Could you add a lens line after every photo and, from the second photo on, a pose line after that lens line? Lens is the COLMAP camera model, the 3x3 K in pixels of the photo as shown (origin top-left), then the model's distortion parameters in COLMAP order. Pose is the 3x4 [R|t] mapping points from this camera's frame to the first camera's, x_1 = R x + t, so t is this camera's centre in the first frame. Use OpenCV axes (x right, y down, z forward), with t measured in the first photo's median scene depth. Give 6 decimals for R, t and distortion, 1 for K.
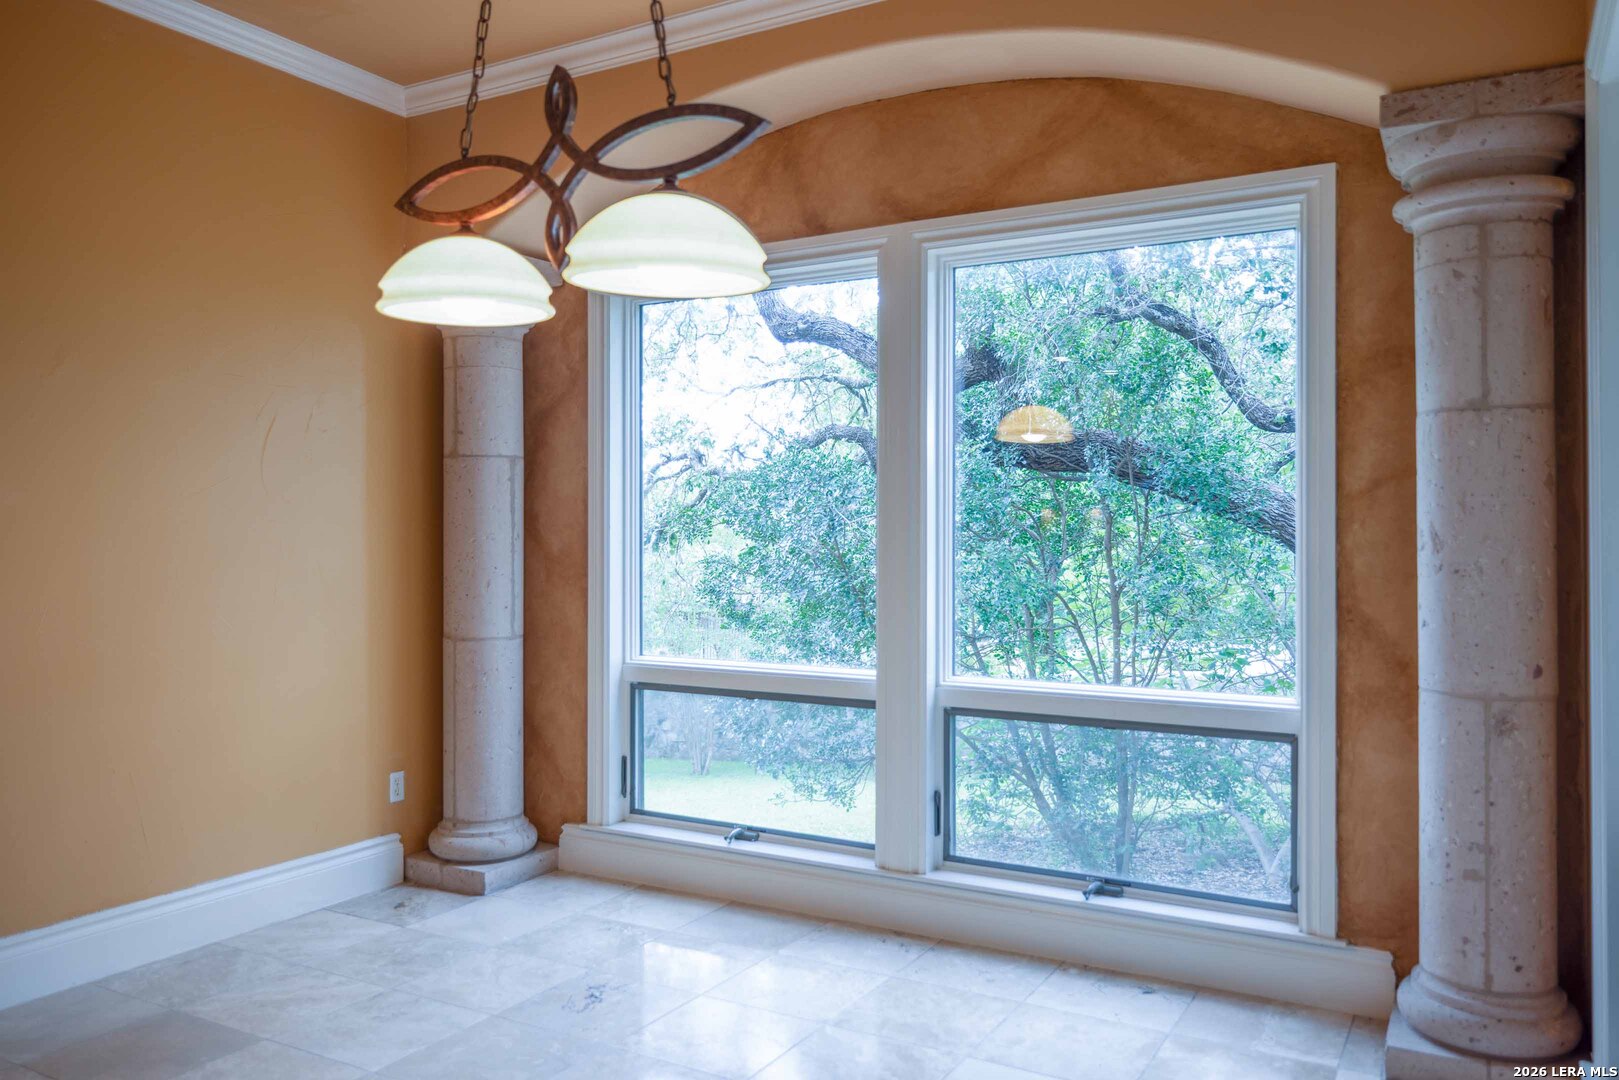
lens RADIAL K [[1191.1, 0, 809.5], [0, 1191.1, 540.0], [0, 0, 1]] dist [-0.001397, -0.002719]
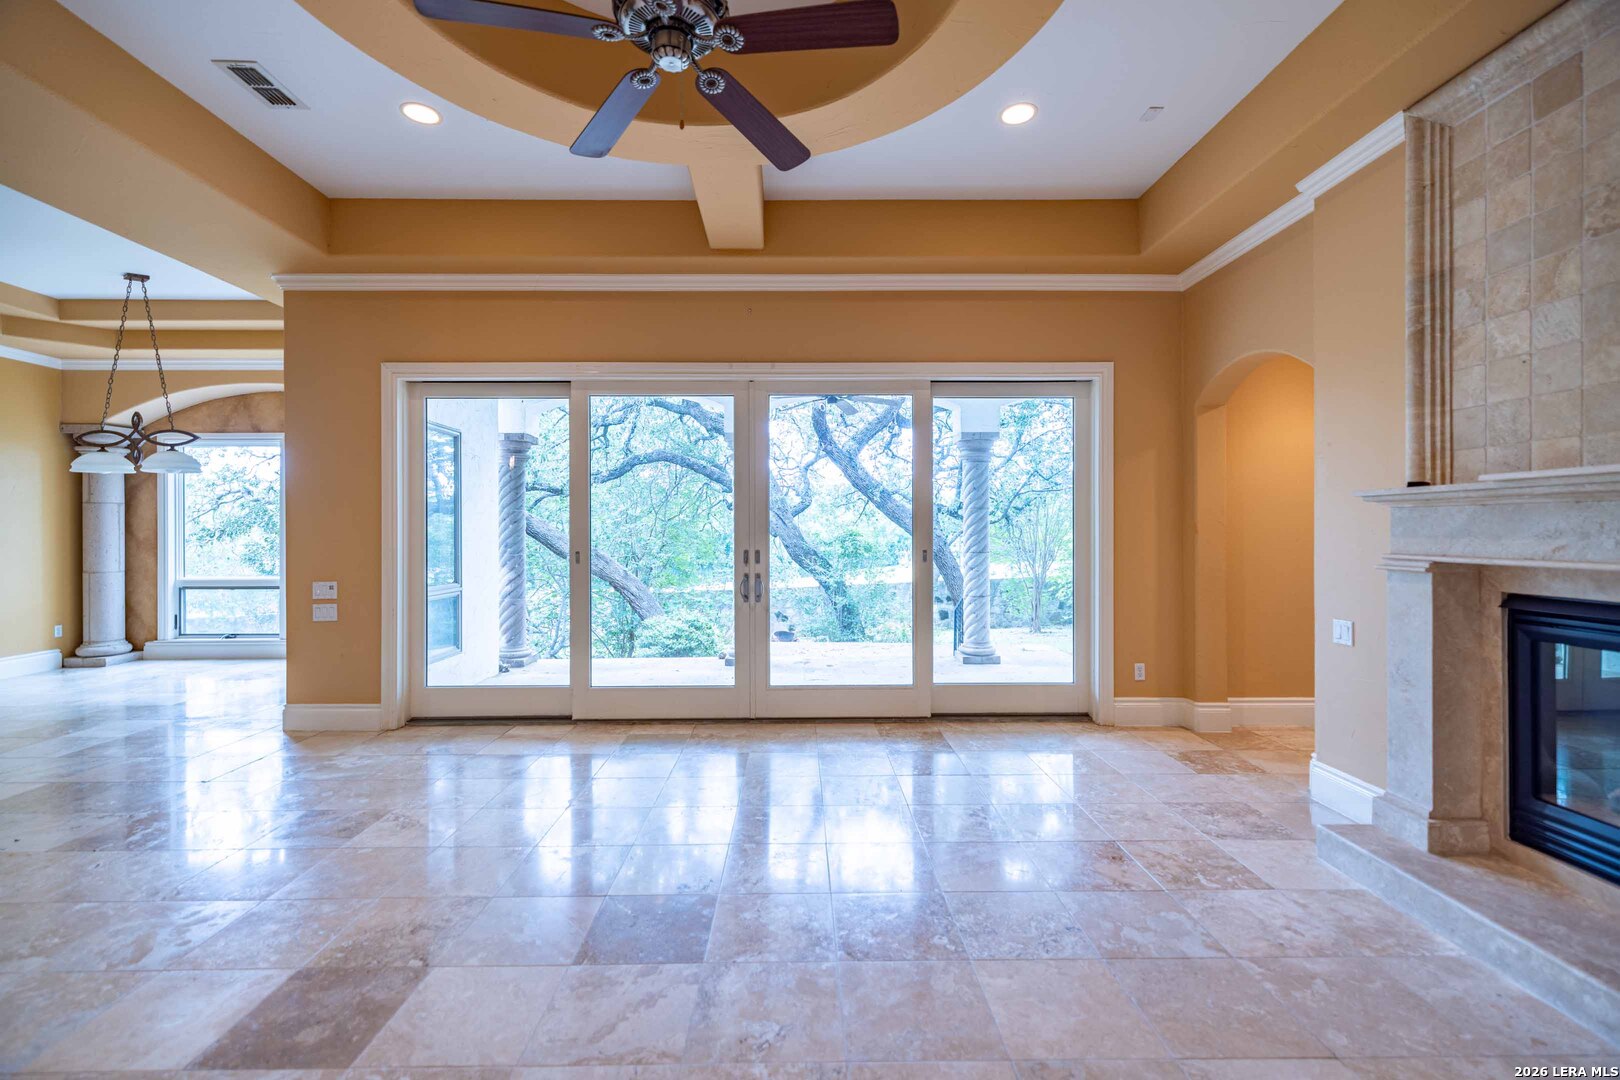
lens RADIAL K [[701.0, 0, 808.1], [0, 701.0, 533.0], [0, 0, 1]] dist [0.001953, 0.000143]
pose [[0.860394, -0.004376, 0.509611, 0.269413], [0.004839, 0.999988, 0.000417, 0.002519], [-0.509606, 0.002107, 0.860405, -1.111046]]
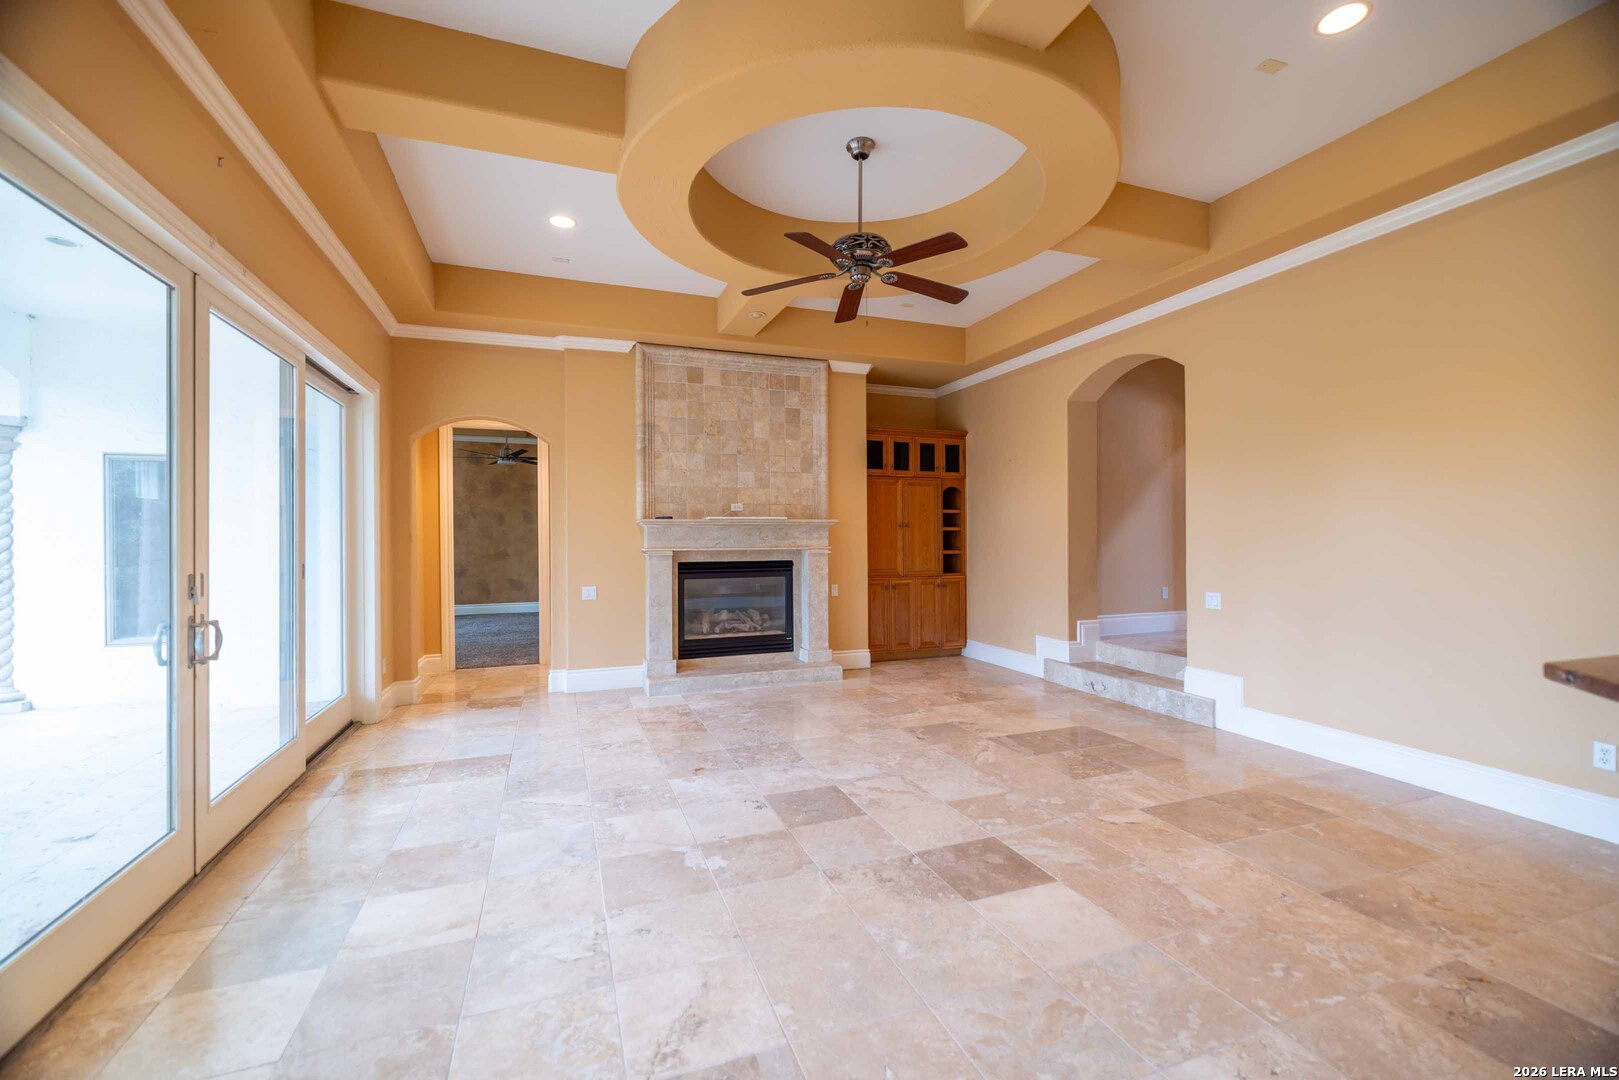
lens RADIAL K [[668.6, 0, 809.7], [0, 668.6, 536.0], [0, 0, 1]] dist [0.000169, 0.000260]
pose [[-0.768315, 0.006878, 0.640034, -0.582055], [0.009505, 0.999955, 0.000664, 0.000785], [-0.640001, 0.006593, -0.768346, 1.914272]]
